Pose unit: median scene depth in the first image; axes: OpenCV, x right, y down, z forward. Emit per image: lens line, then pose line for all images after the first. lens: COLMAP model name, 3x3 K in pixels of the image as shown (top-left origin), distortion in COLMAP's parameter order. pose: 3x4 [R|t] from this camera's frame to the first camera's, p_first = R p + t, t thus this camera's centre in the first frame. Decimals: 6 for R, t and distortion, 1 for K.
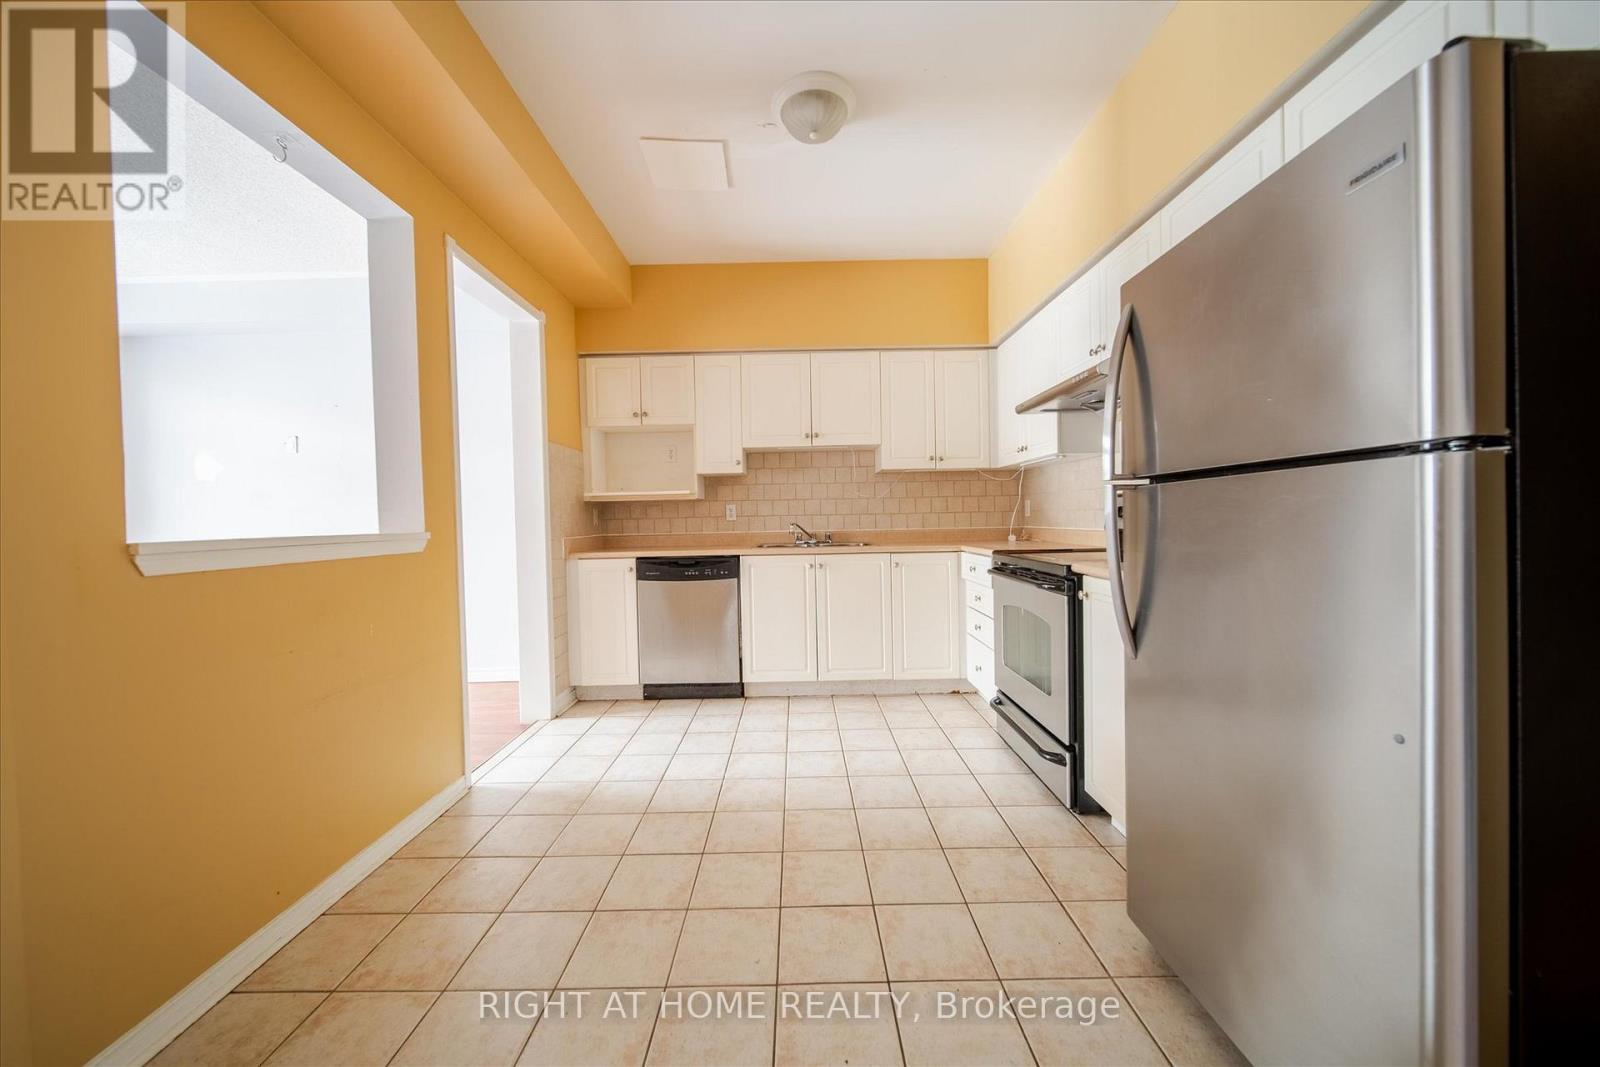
lens RADIAL K [[562.7, 0, 796.9], [0, 562.7, 526.1], [0, 0, 1]] dist [-0.000186, -0.000127]
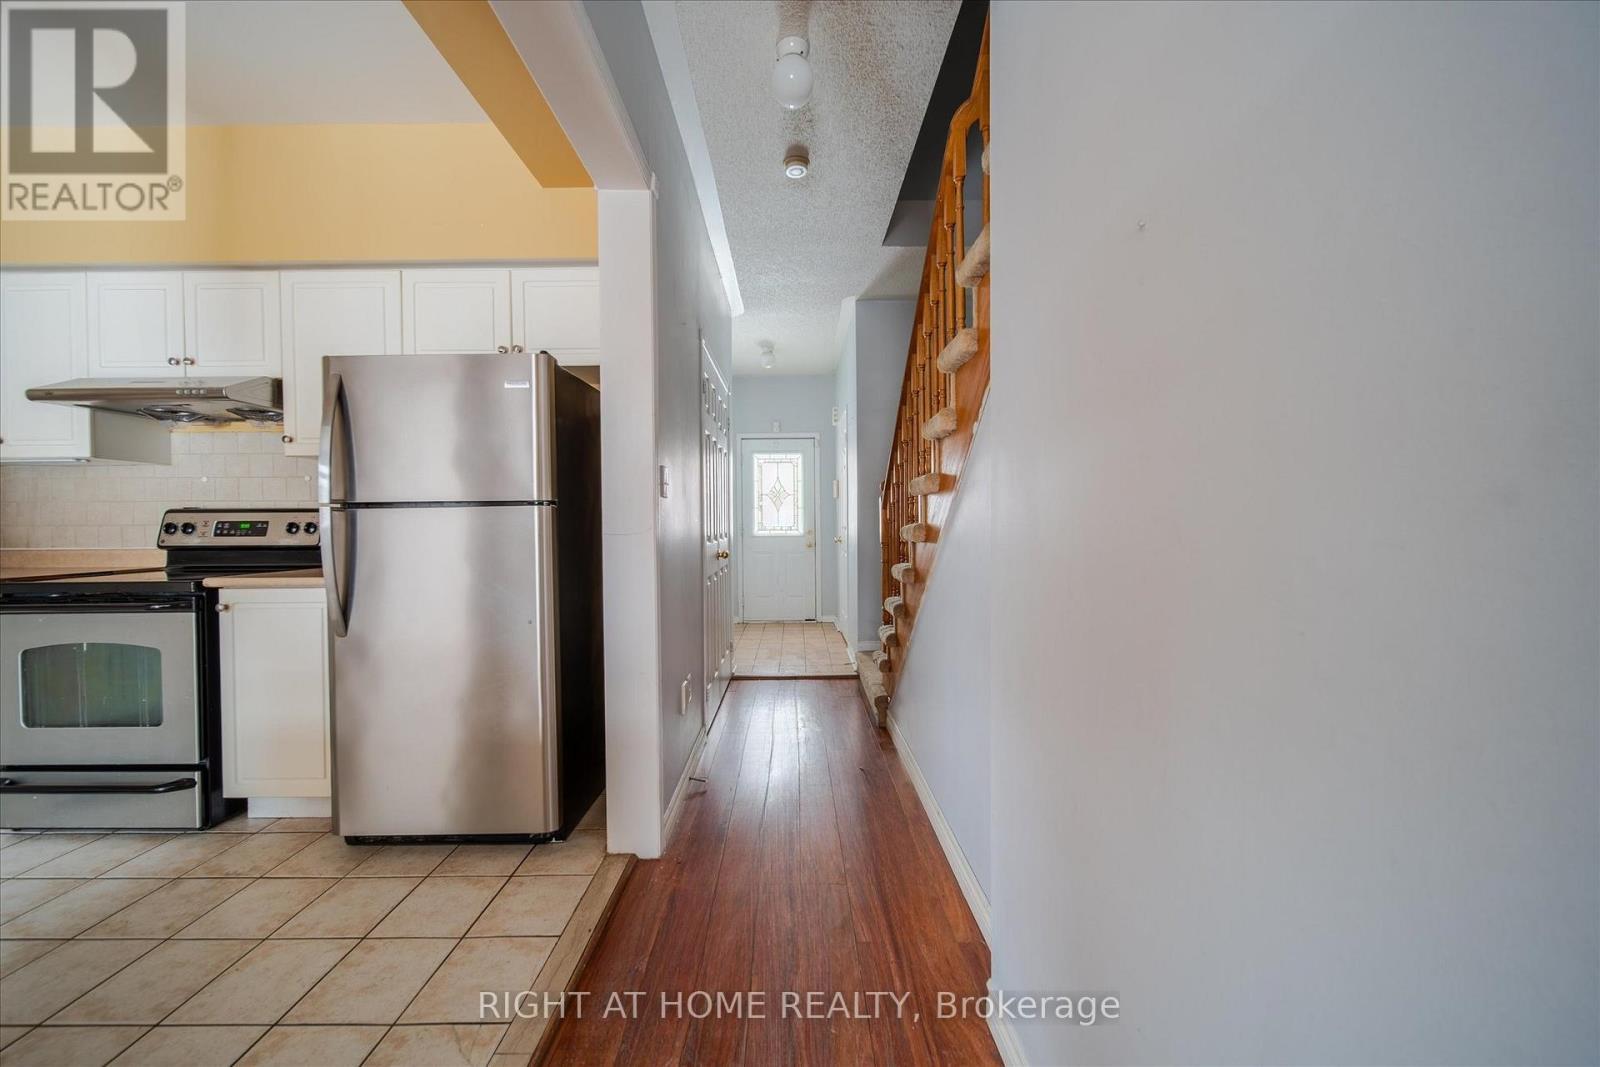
lens RADIAL K [[562.7, 0, 796.9], [0, 562.7, 526.1], [0, 0, 1]] dist [-0.000186, -0.000127]
pose [[0.000710, 0.001503, 0.999999, -0.529195], [0.022336, 0.999749, -0.001518, -0.002518], [-0.999750, 0.022337, 0.000676, -0.064997]]
